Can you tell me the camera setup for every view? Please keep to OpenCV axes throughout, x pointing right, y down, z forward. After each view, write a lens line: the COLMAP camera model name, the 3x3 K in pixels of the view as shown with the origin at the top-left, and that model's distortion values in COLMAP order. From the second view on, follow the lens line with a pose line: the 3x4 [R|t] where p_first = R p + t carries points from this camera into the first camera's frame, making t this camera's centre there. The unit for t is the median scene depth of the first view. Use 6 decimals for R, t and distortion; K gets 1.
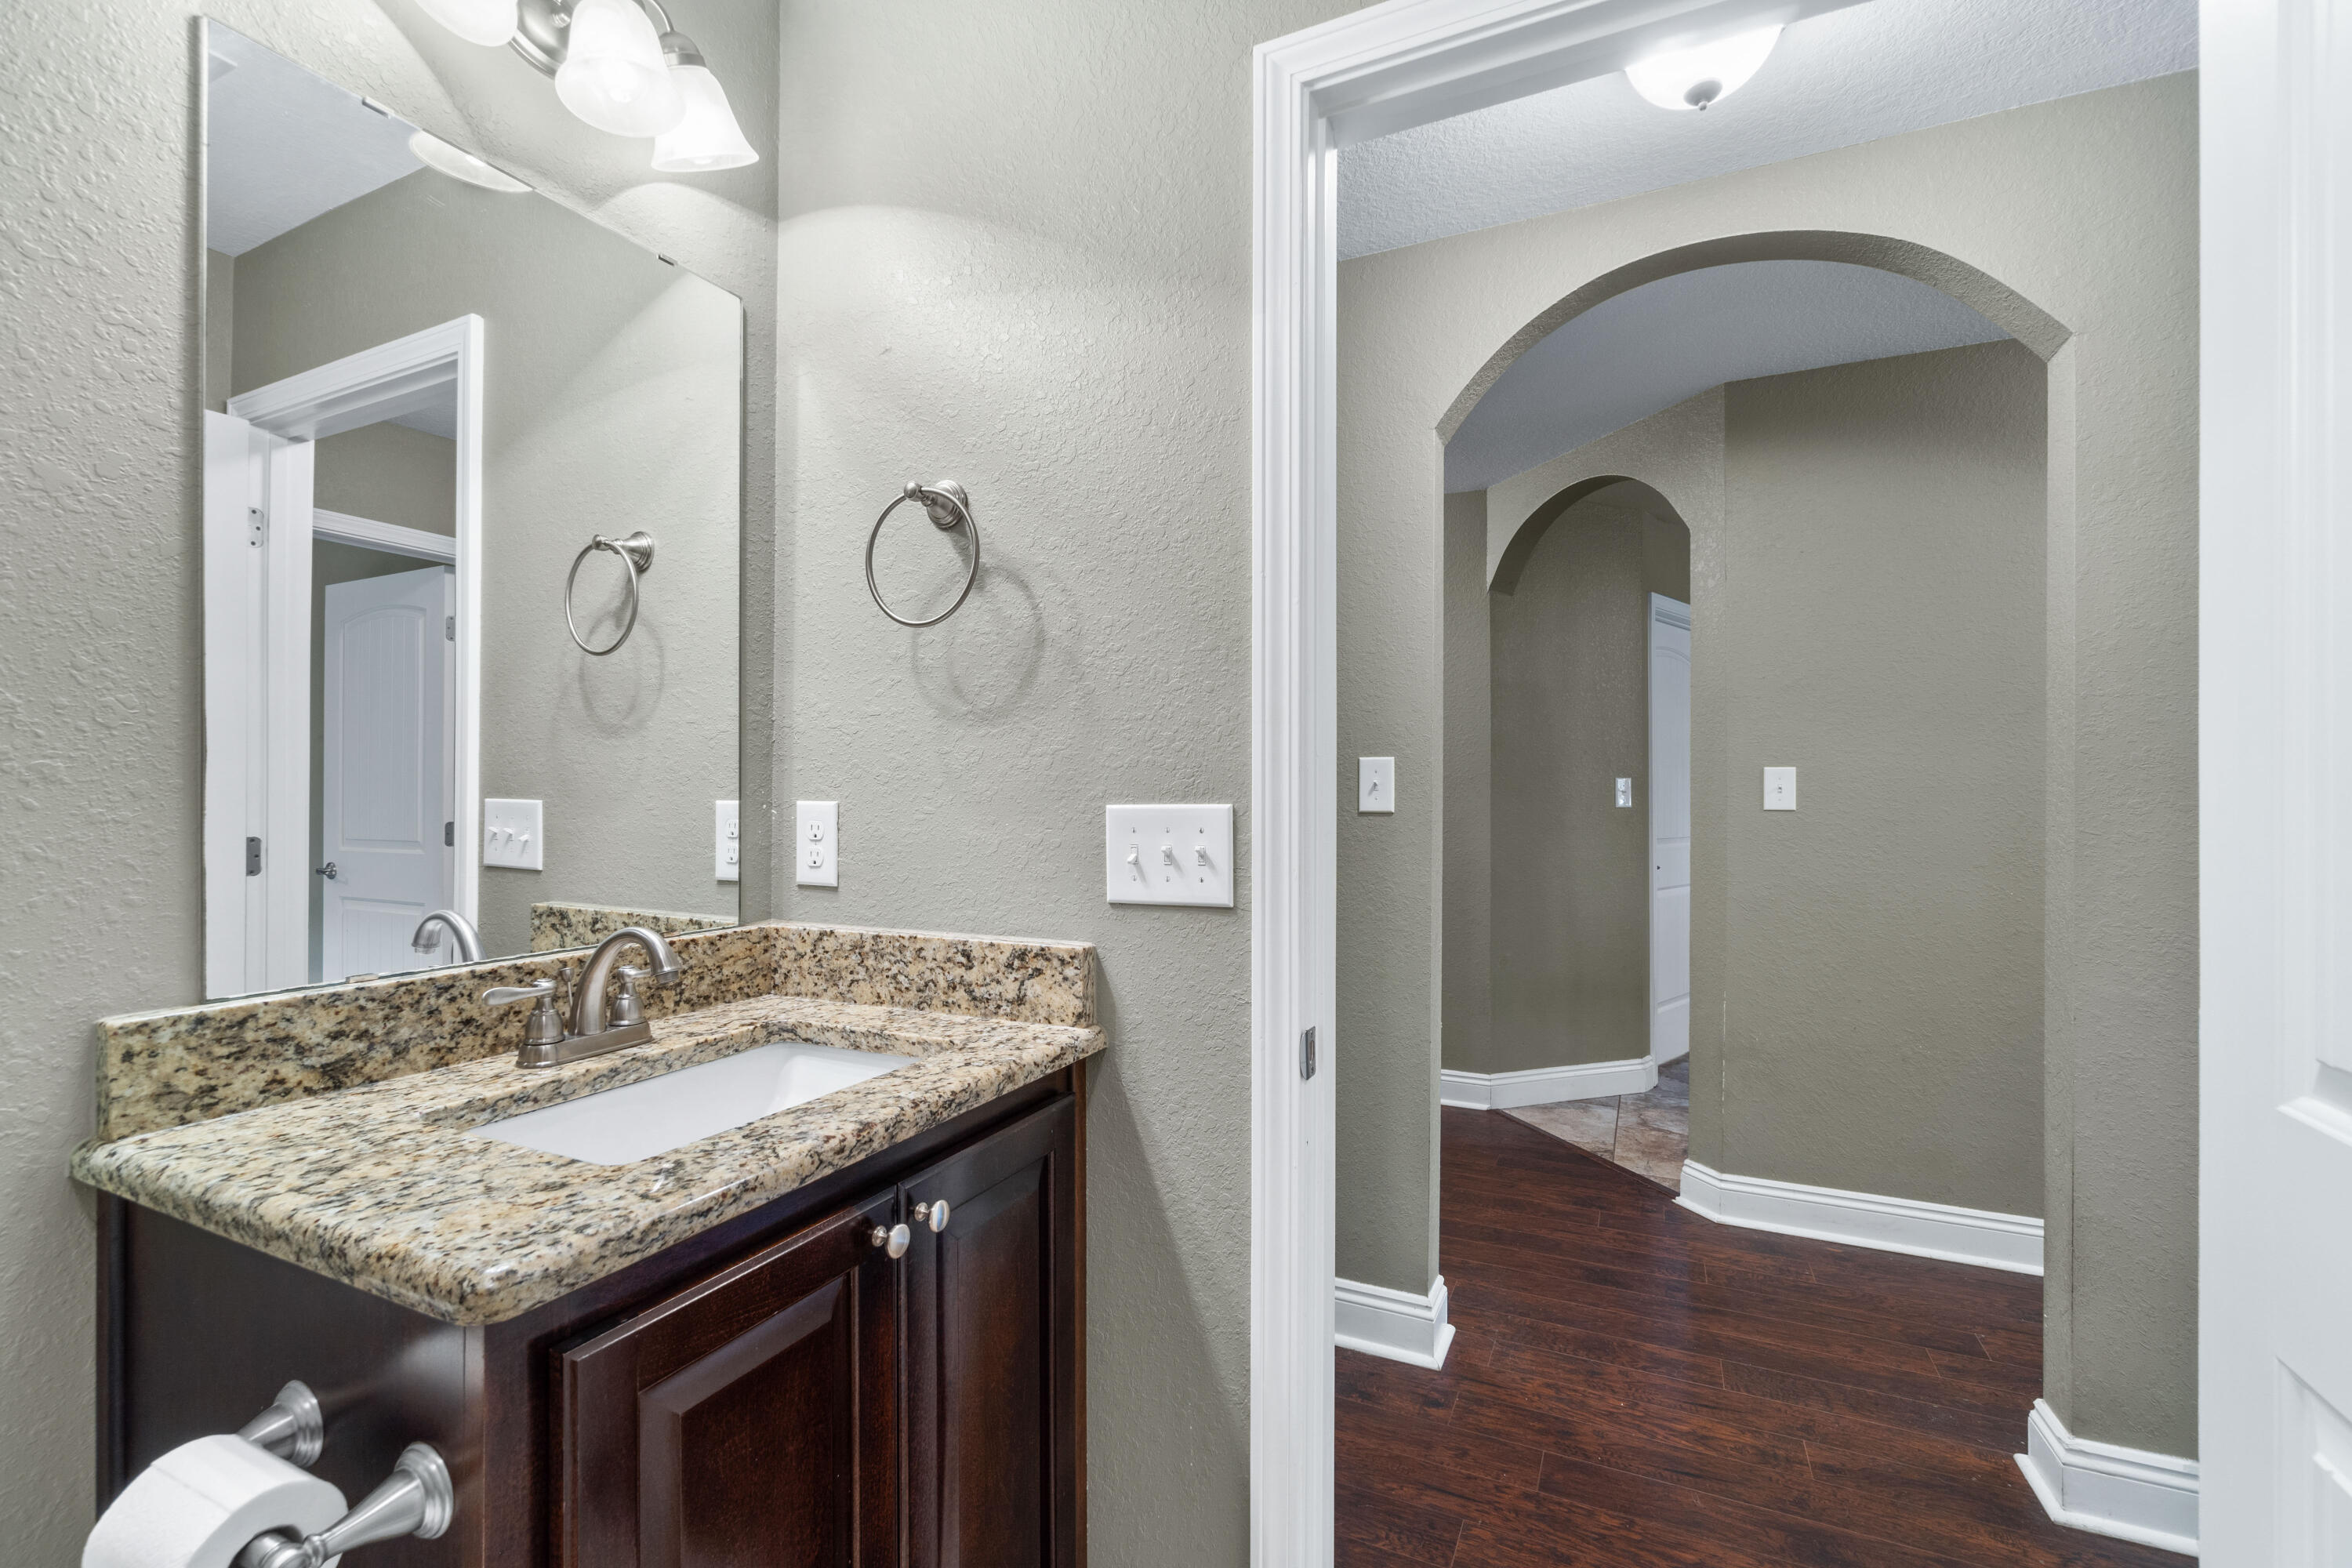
lens RADIAL K [[1022.3, 0, 1166.0], [0, 1022.3, 792.7], [0, 0, 1]] dist [-0.000231, 0.000683]
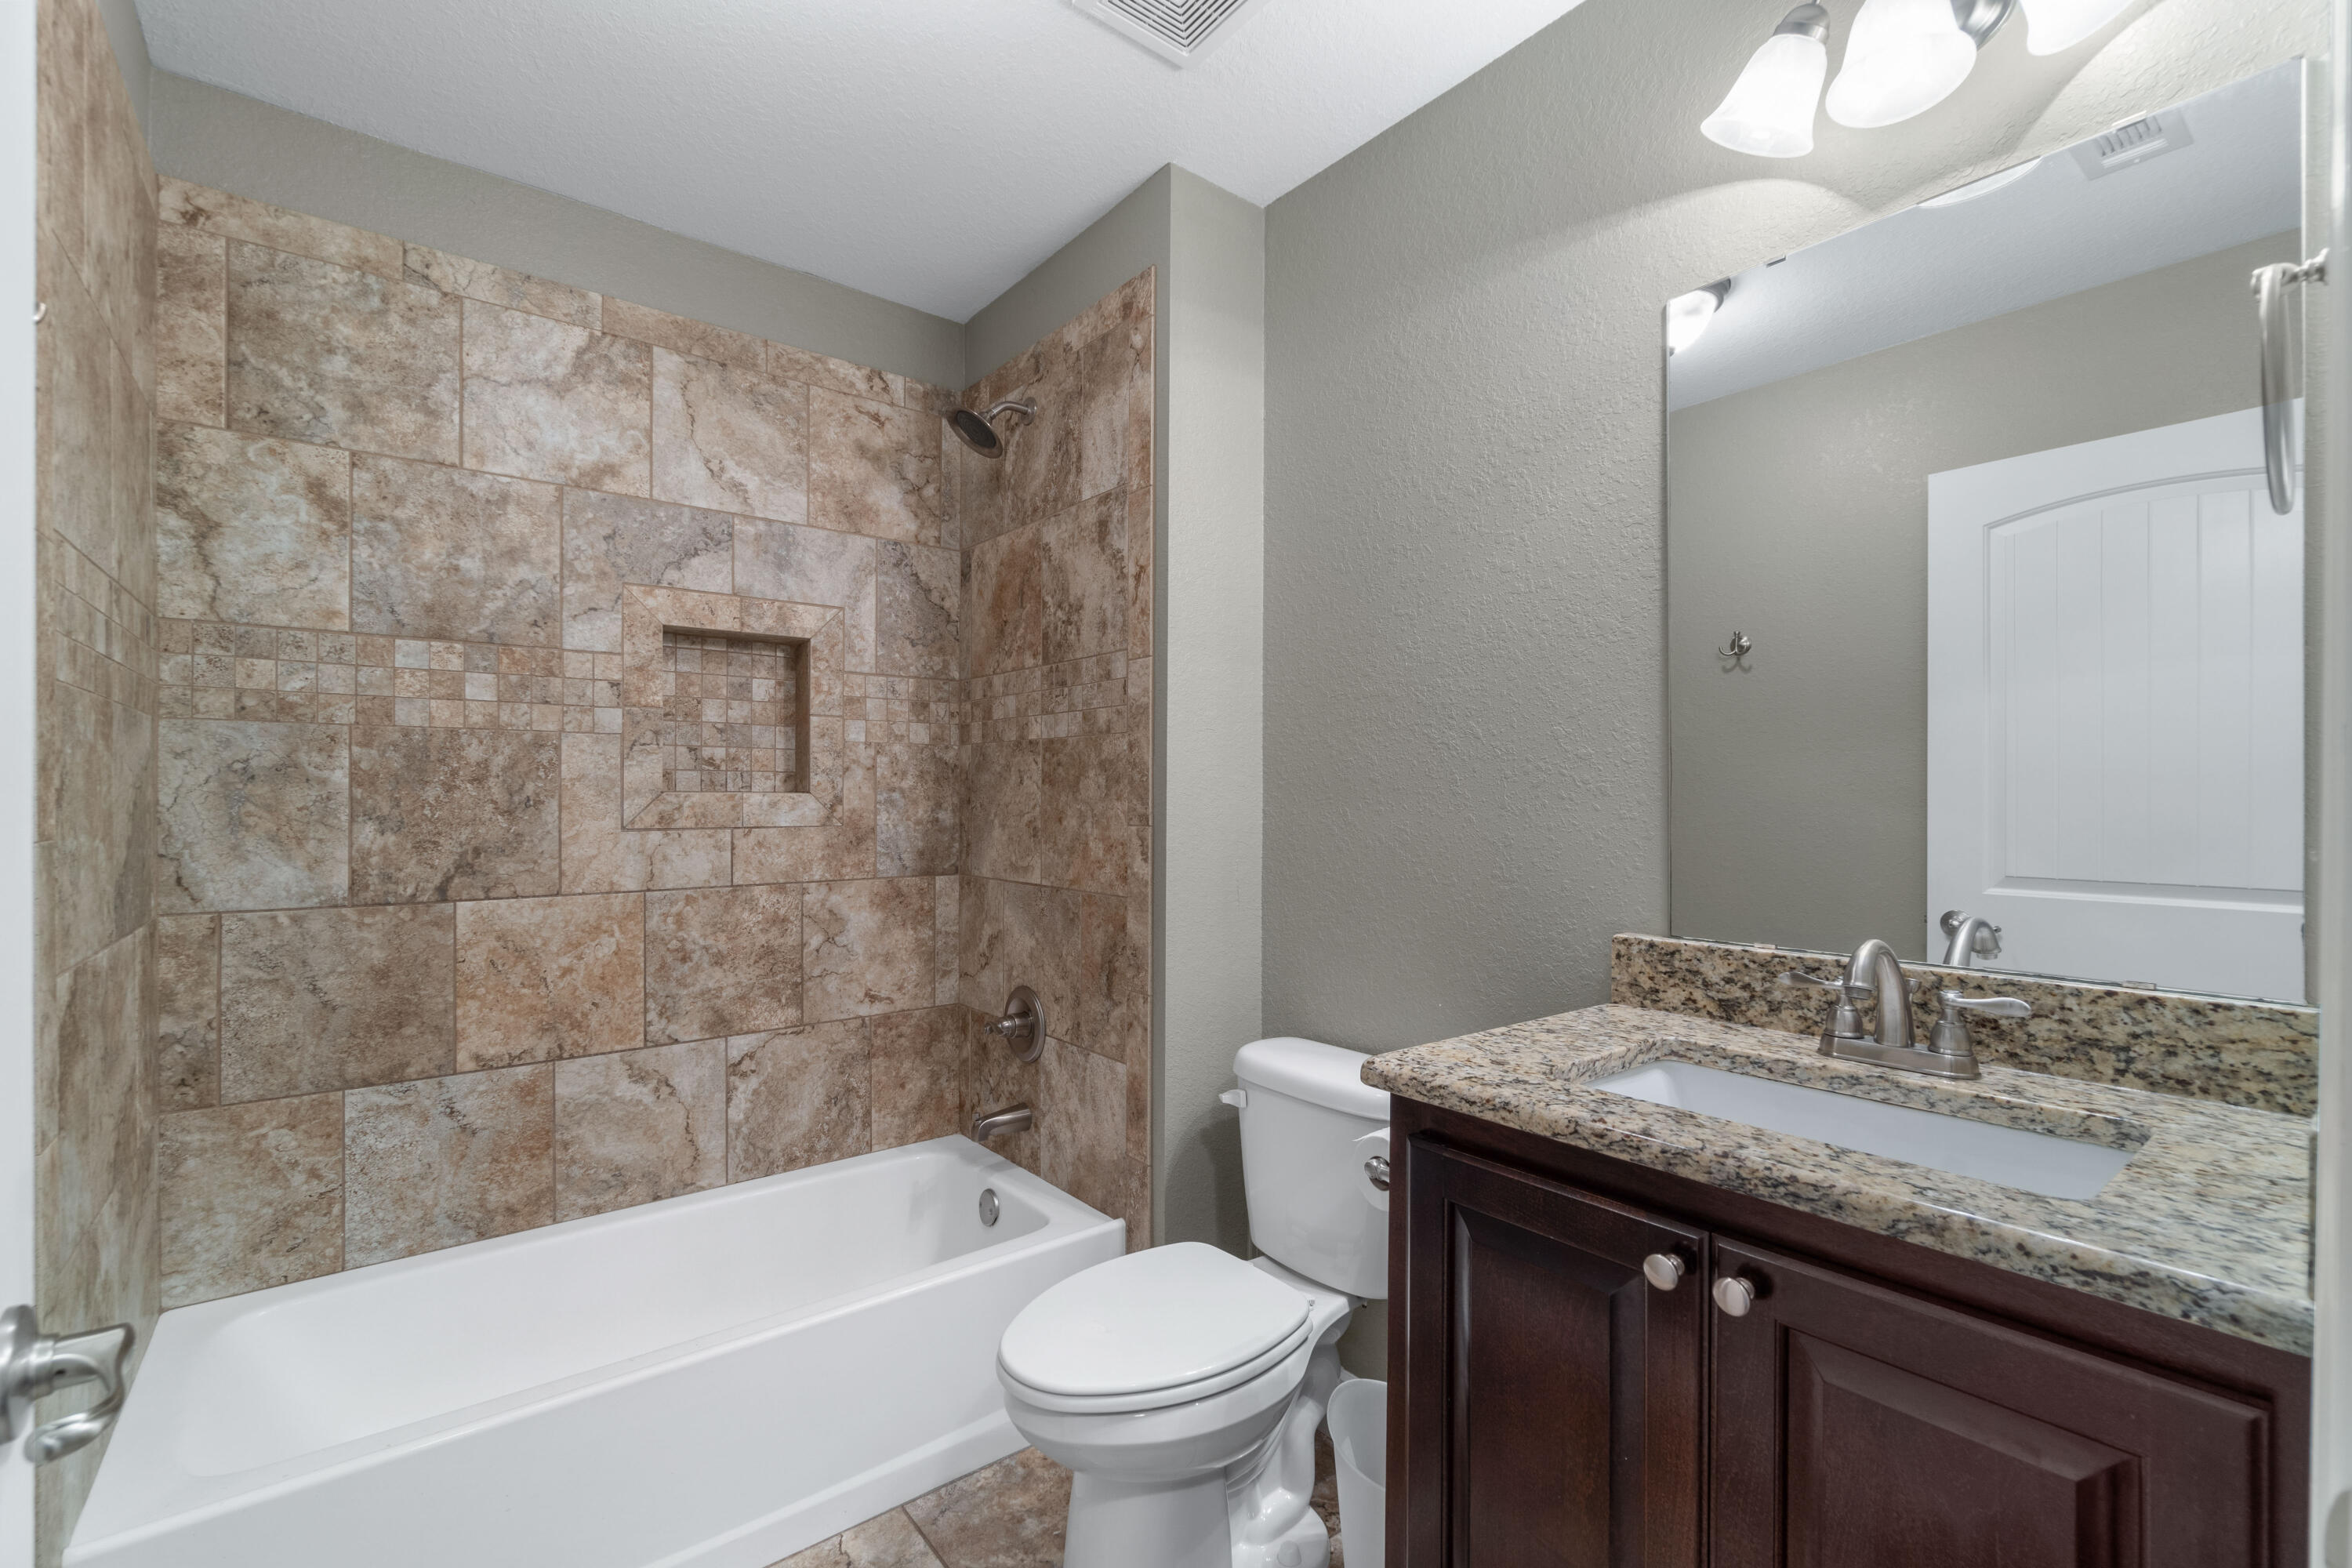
lens RADIAL K [[1022.3, 0, 1169.8], [0, 1022.3, 791.5], [0, 0, 1]] dist [-0.000231, 0.000683]
pose [[-0.436220, -0.010913, -0.899774, 0.769385], [-0.004408, 0.999940, -0.009991, 0.003496], [0.899829, -0.000392, -0.436242, 0.971749]]
